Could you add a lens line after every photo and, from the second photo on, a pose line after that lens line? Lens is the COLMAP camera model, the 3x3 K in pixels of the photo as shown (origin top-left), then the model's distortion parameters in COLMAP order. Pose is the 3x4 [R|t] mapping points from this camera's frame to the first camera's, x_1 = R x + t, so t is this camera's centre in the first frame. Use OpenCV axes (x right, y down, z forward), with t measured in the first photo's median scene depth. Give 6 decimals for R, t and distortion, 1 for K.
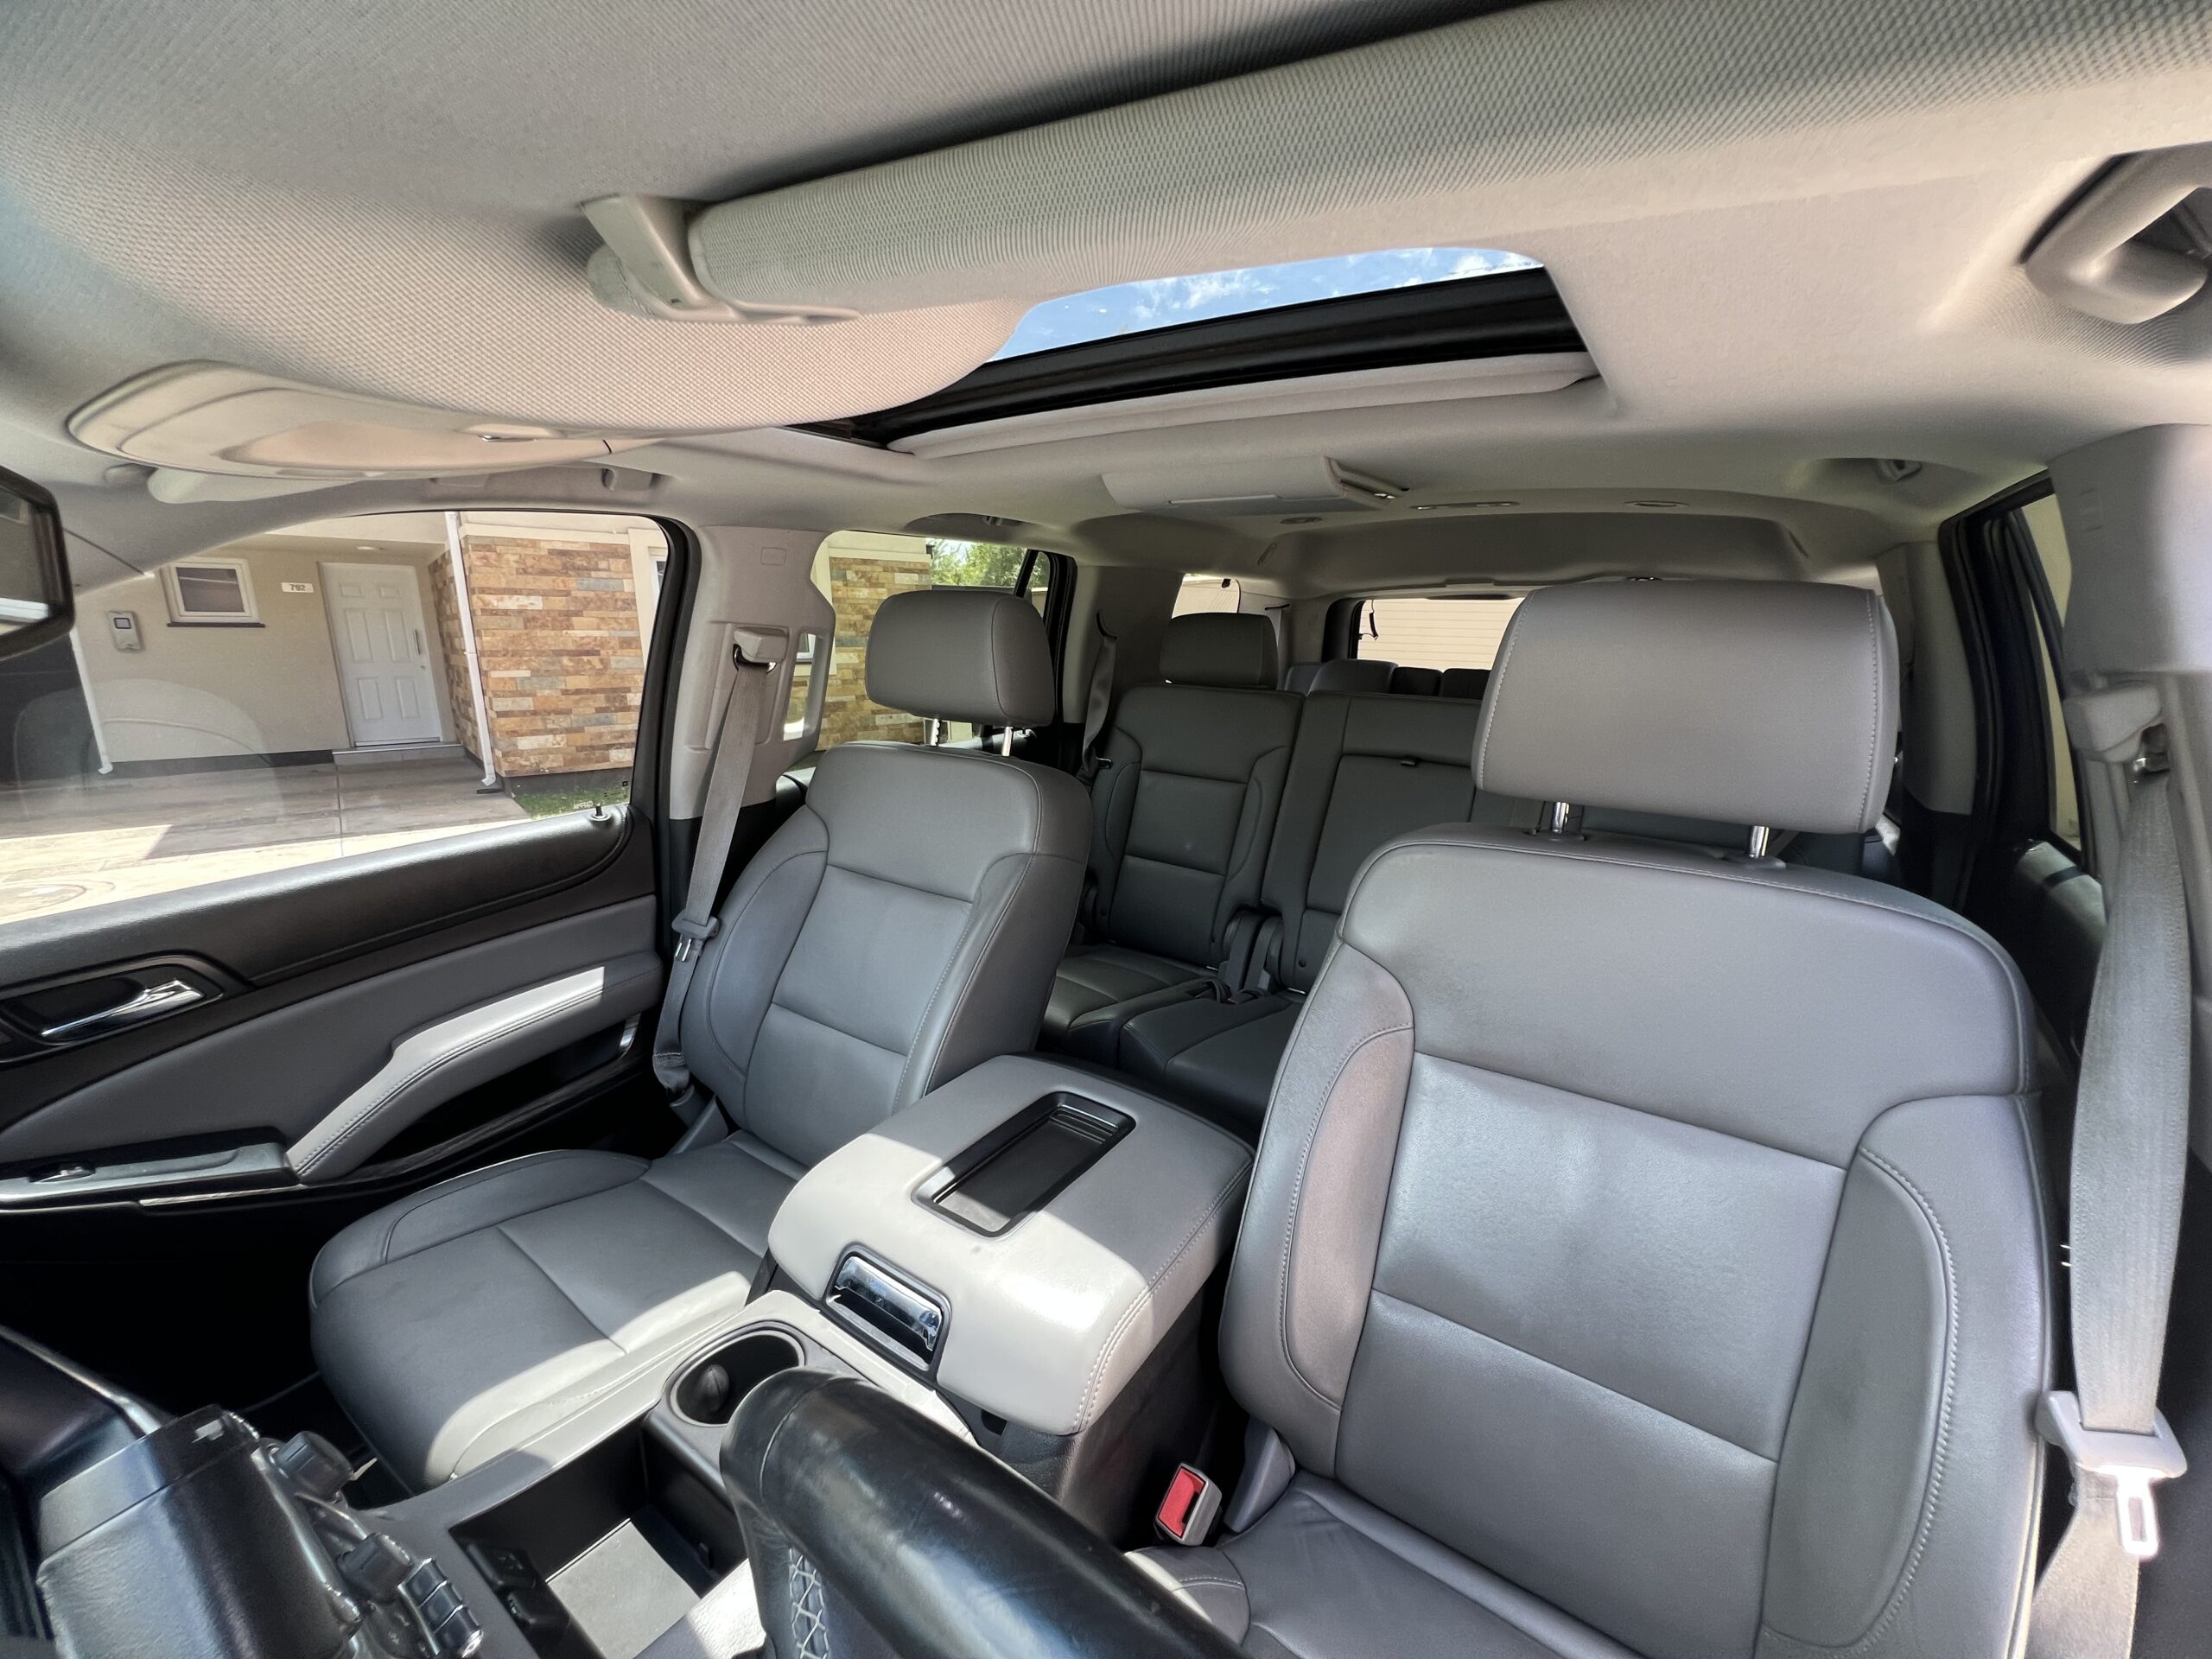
lens RADIAL K [[883.4, 0, 1091.8], [0, 883.4, 828.8], [0, 0, 1]] dist [0.005284, 0.000232]
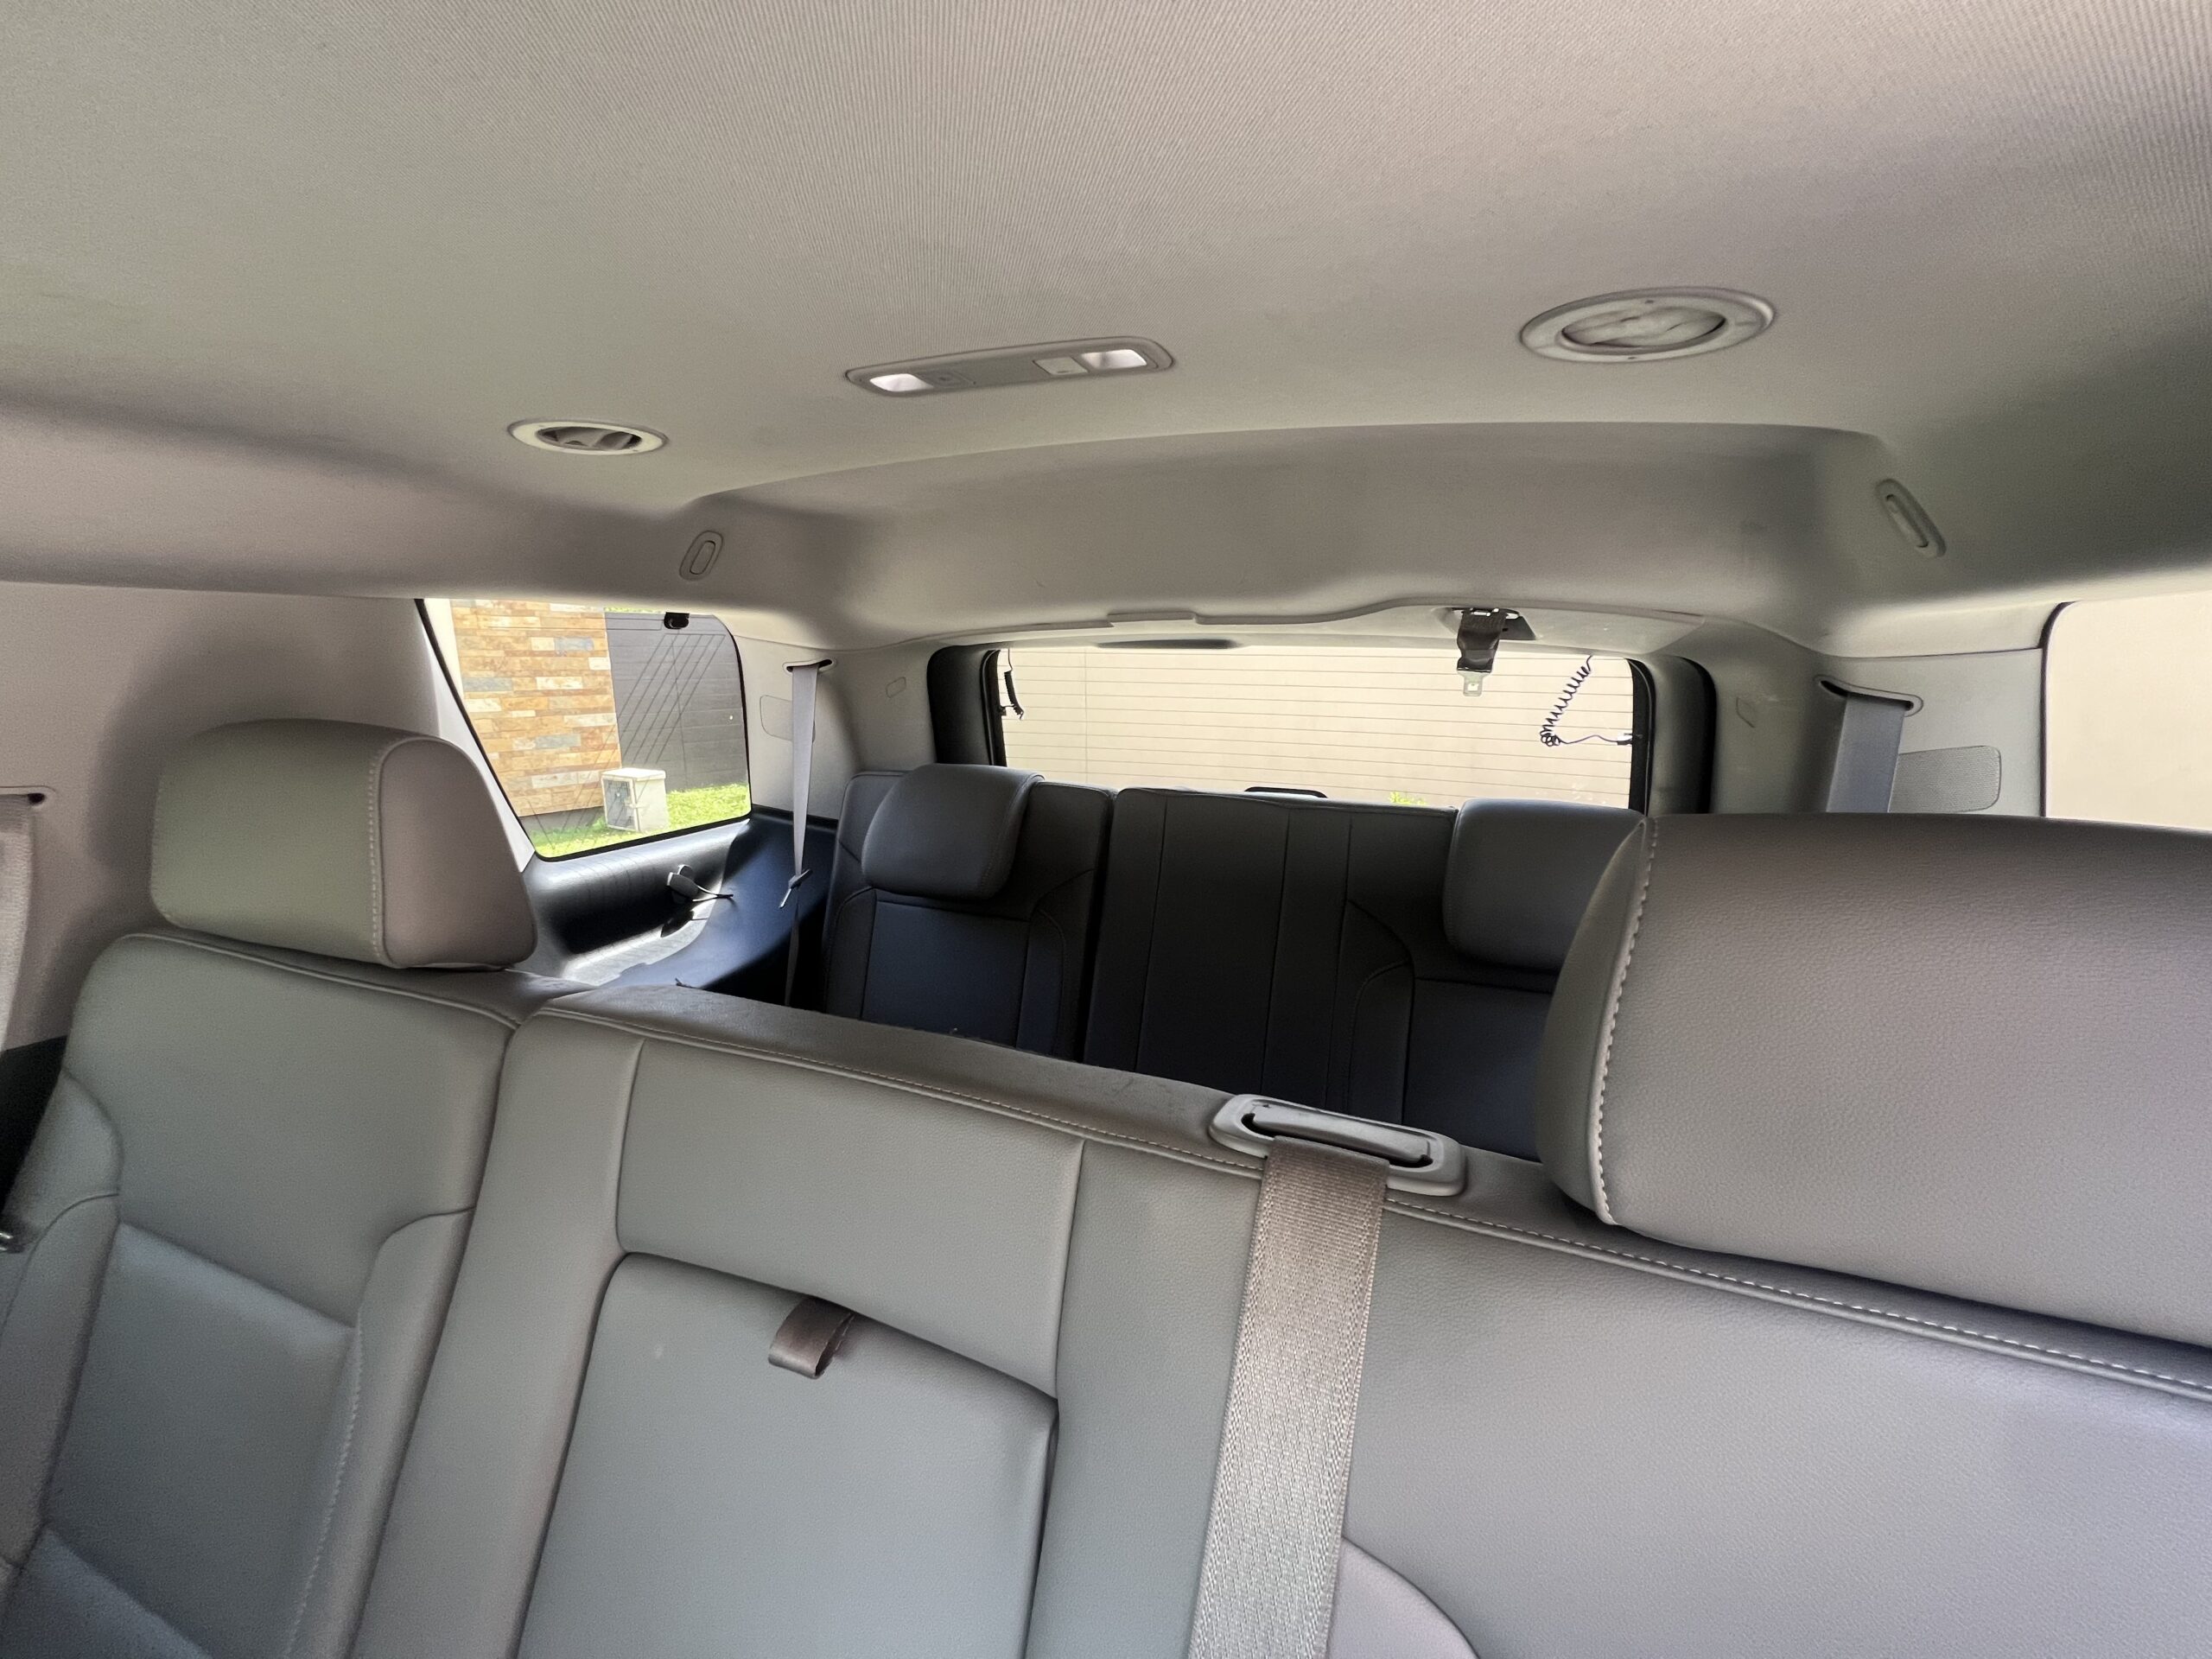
lens RADIAL K [[883.4, 0, 1096.1], [0, 883.4, 828.2], [0, 0, 1]] dist [0.005284, 0.000232]
pose [[0.972936, -0.057528, 0.223800, 0.252522], [0.063518, 0.997787, -0.019656, -0.137894], [-0.222174, 0.033339, 0.974437, 0.472933]]
